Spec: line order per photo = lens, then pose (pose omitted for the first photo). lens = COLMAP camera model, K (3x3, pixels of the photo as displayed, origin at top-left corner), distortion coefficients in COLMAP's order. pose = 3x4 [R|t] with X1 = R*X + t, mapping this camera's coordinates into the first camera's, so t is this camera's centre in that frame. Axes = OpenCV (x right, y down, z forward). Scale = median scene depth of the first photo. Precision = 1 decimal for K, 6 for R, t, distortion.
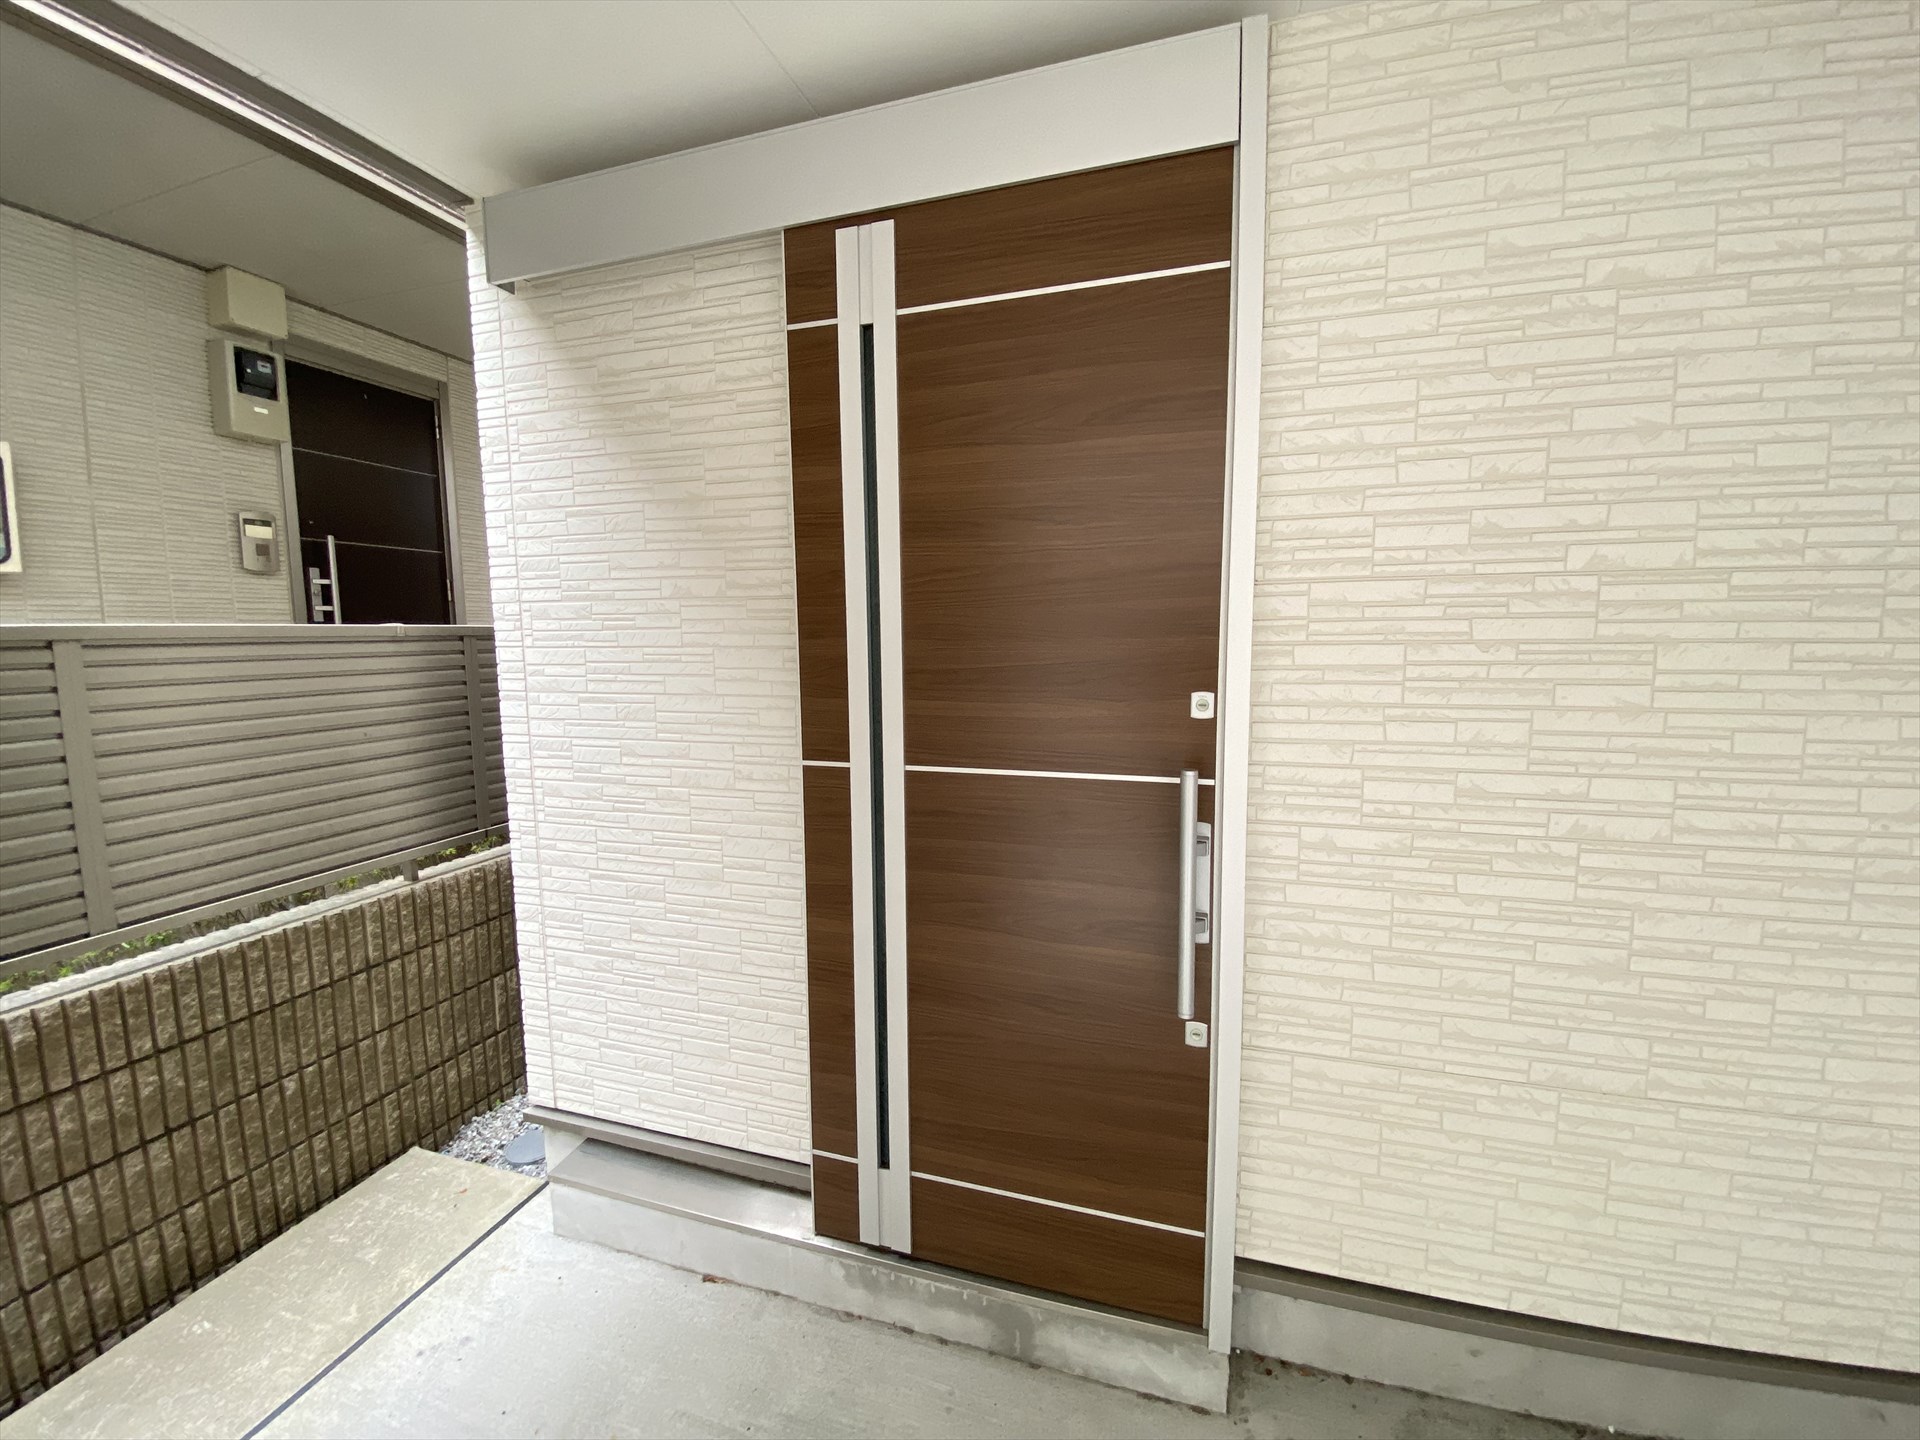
lens RADIAL K [[782.4, 0, 958.4], [0, 782.4, 717.8], [0, 0, 1]] dist [0.013116, -0.017848]
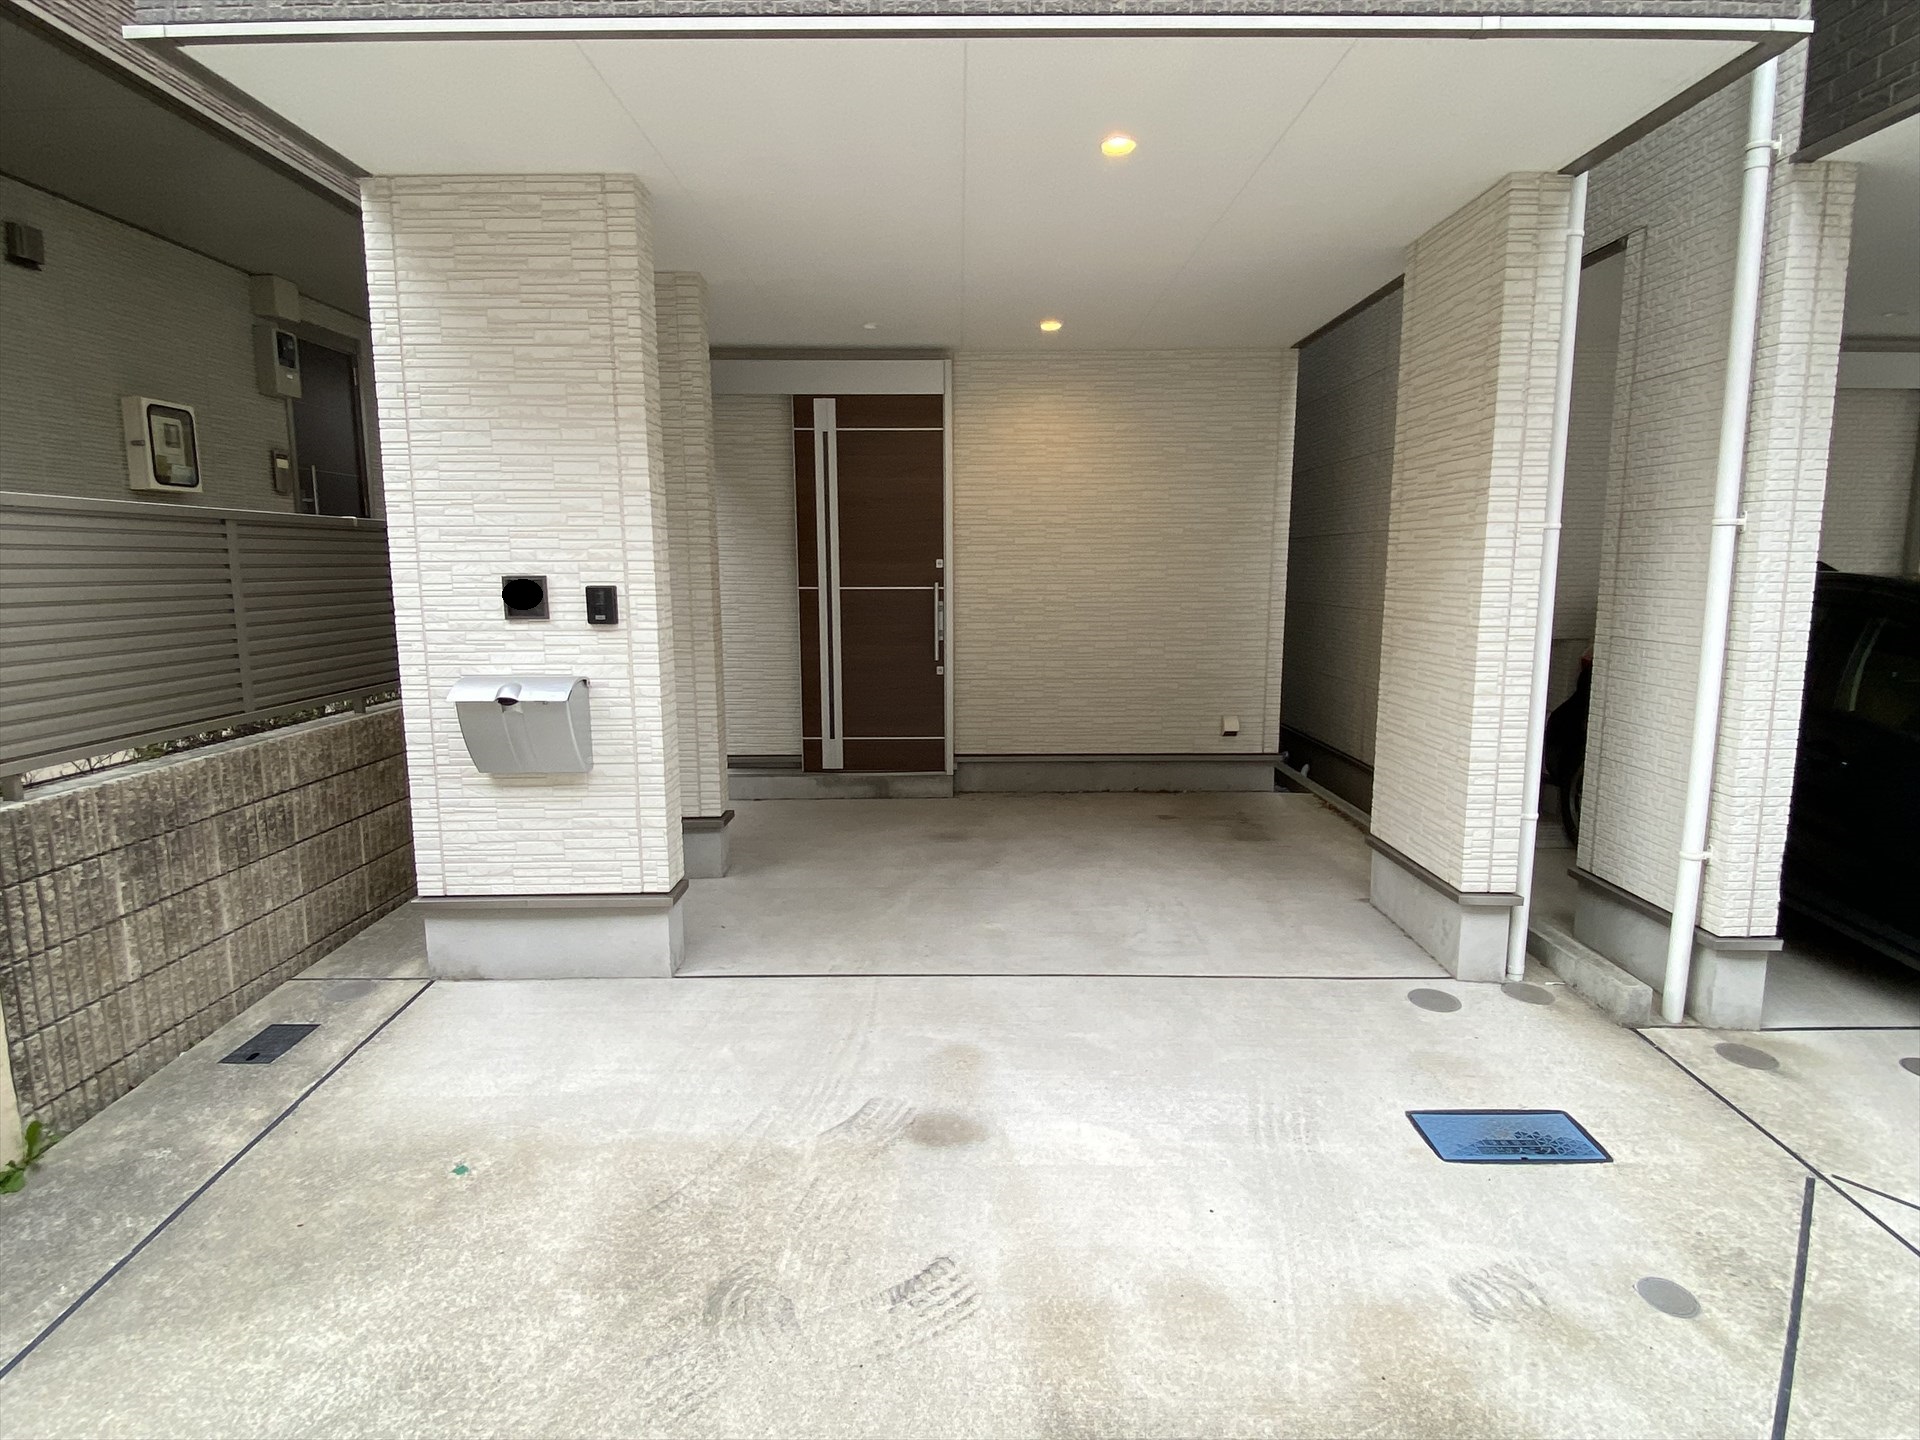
lens RADIAL K [[1024.3, 0, 960.0], [0, 1024.3, 714.5], [0, 0, 1]] dist [0.049649, -0.052201]
pose [[0.951595, -0.037187, 0.305096, -0.875487], [0.025999, 0.998835, 0.040654, 0.418501], [-0.306252, -0.030754, 0.951454, -2.921761]]
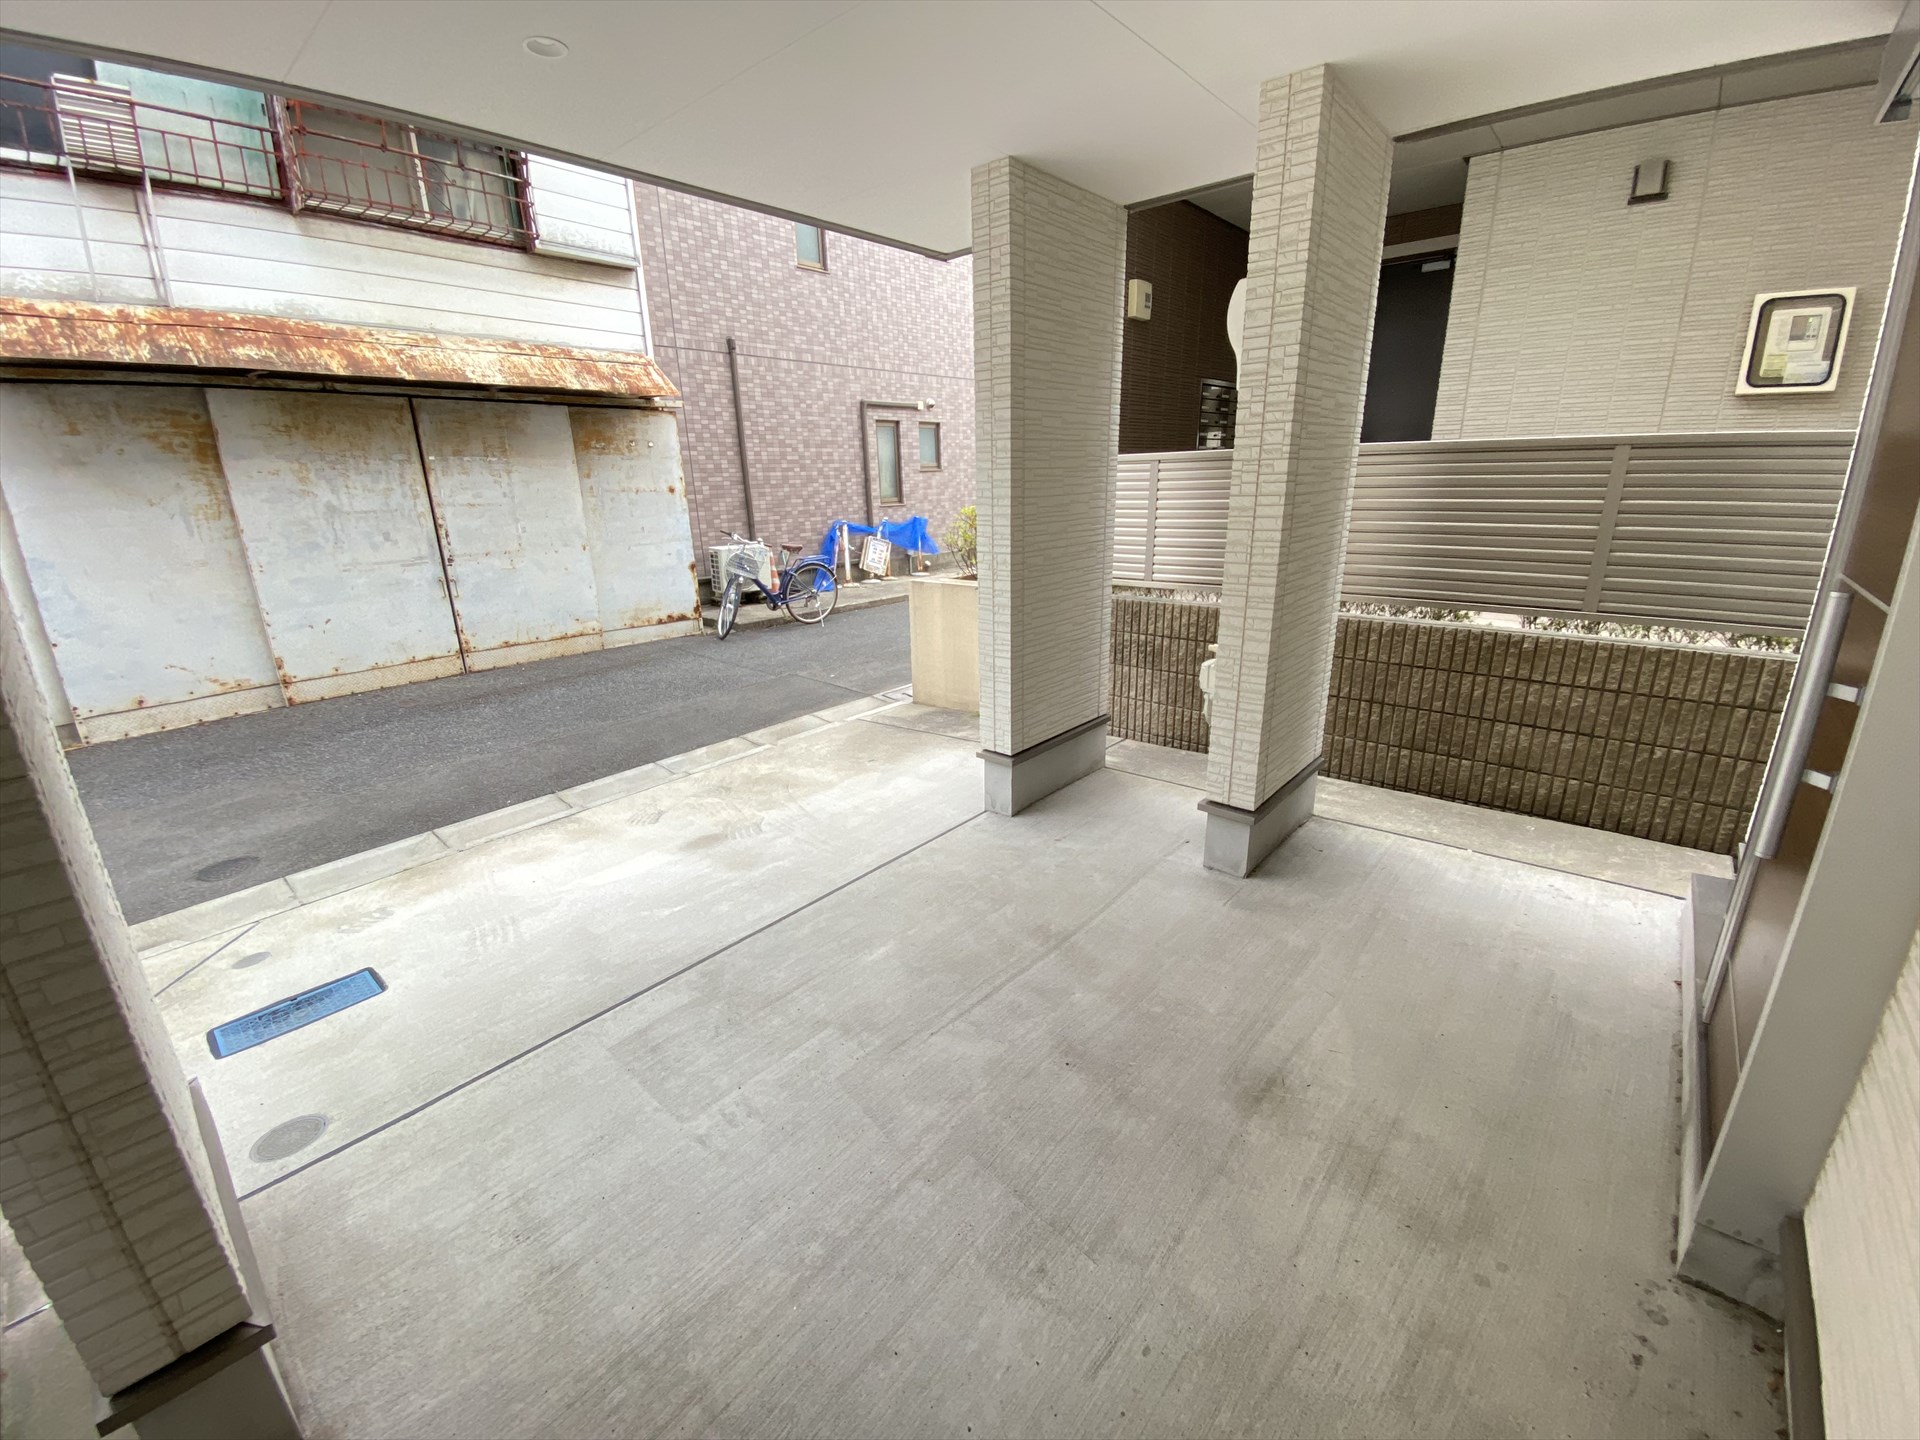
lens RADIAL K [[781.6, 0, 960.0], [0, 781.6, 718.2], [0, 0, 1]] dist [0.015088, -0.018504]
pose [[-0.397000, 0.291574, -0.870273, 1.374378], [-0.070134, 0.935788, 0.345517, -0.026175], [0.915135, 0.198206, -0.351059, 0.397625]]
